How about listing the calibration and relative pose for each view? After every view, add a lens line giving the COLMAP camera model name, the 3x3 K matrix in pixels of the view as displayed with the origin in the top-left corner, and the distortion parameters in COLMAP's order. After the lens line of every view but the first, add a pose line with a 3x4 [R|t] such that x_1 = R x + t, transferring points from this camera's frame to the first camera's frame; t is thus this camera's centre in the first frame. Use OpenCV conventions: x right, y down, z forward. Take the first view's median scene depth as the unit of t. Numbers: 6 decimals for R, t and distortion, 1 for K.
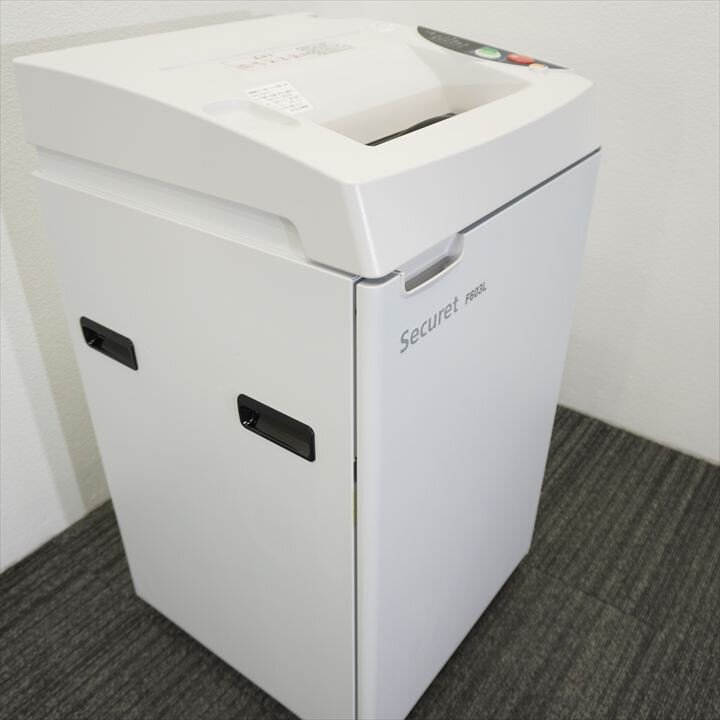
lens RADIAL K [[718.0, 0, 360.0], [0, 718.0, 360.0], [0, 0, 1]] dist [-0.040759, 0.022506]
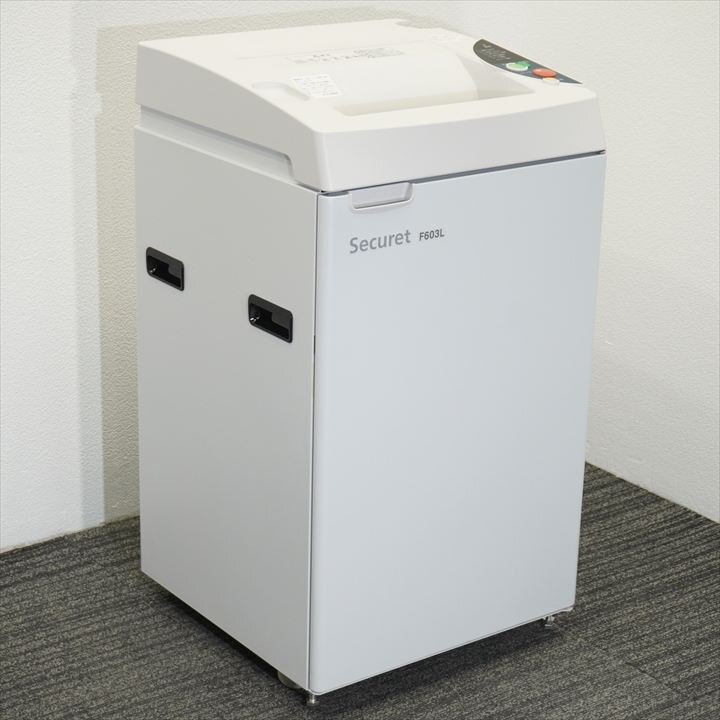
lens RADIAL K [[1797.1, 0, 360.0], [0, 1797.1, 360.0], [0, 0, 1]] dist [0.067874, -0.107091]
pose [[0.958719, 0.115870, -0.259678, 0.617688], [-0.172682, 0.962780, -0.207933, 0.562363], [0.225919, 0.244191, 0.943044, -1.404552]]
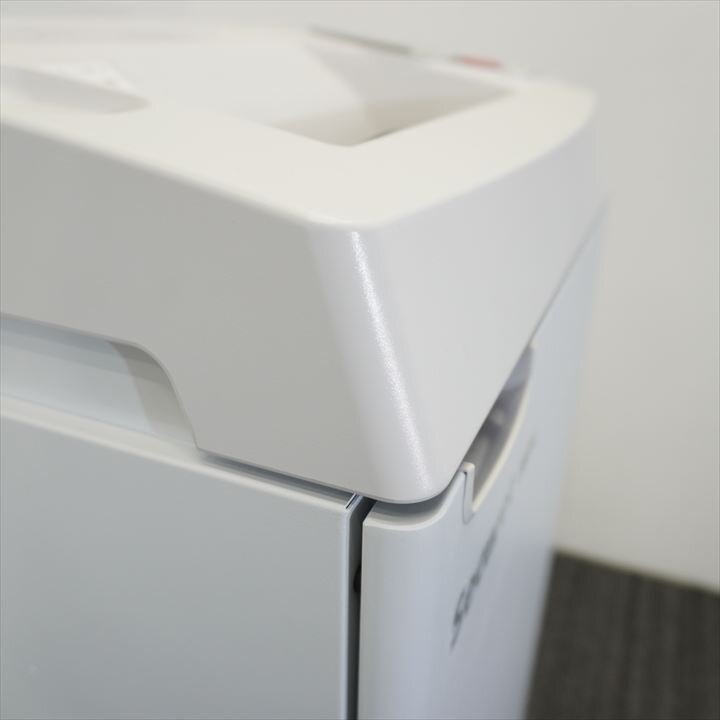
lens RADIAL K [[718.0, 0, 360.0], [0, 718.0, 360.0], [0, 0, 1]] dist [-0.040759, 0.022506]
pose [[0.972315, -0.085054, 0.217645, -0.039642], [0.114356, 0.985446, -0.125772, -0.074261], [-0.203780, 0.147179, 0.967890, 0.353625]]
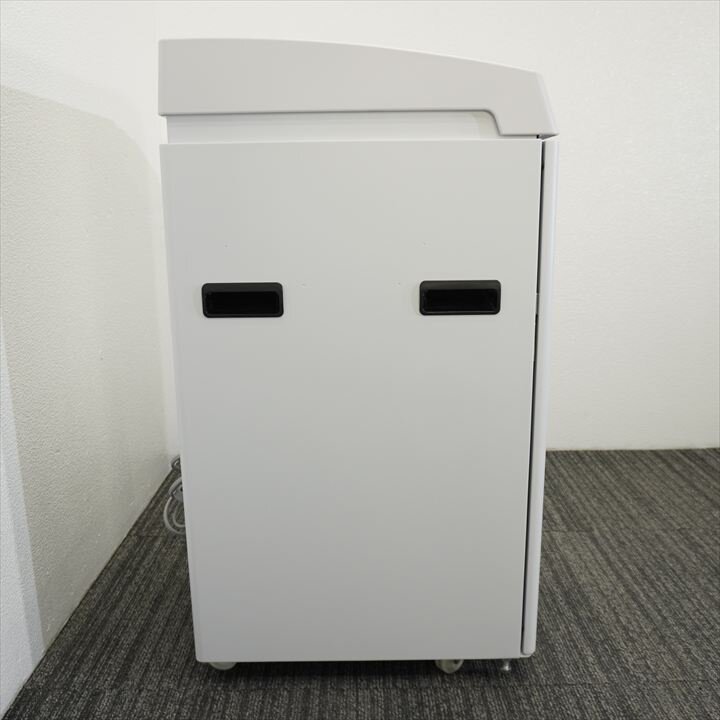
lens RADIAL K [[718.0, 0, 360.0], [0, 718.0, 360.0], [0, 0, 1]] dist [-0.040759, 0.022506]
pose [[0.798799, -0.141019, 0.584836, -0.680259], [0.333868, 0.912609, -0.235961, 0.291169], [-0.500452, 0.383743, 0.776073, 0.108795]]
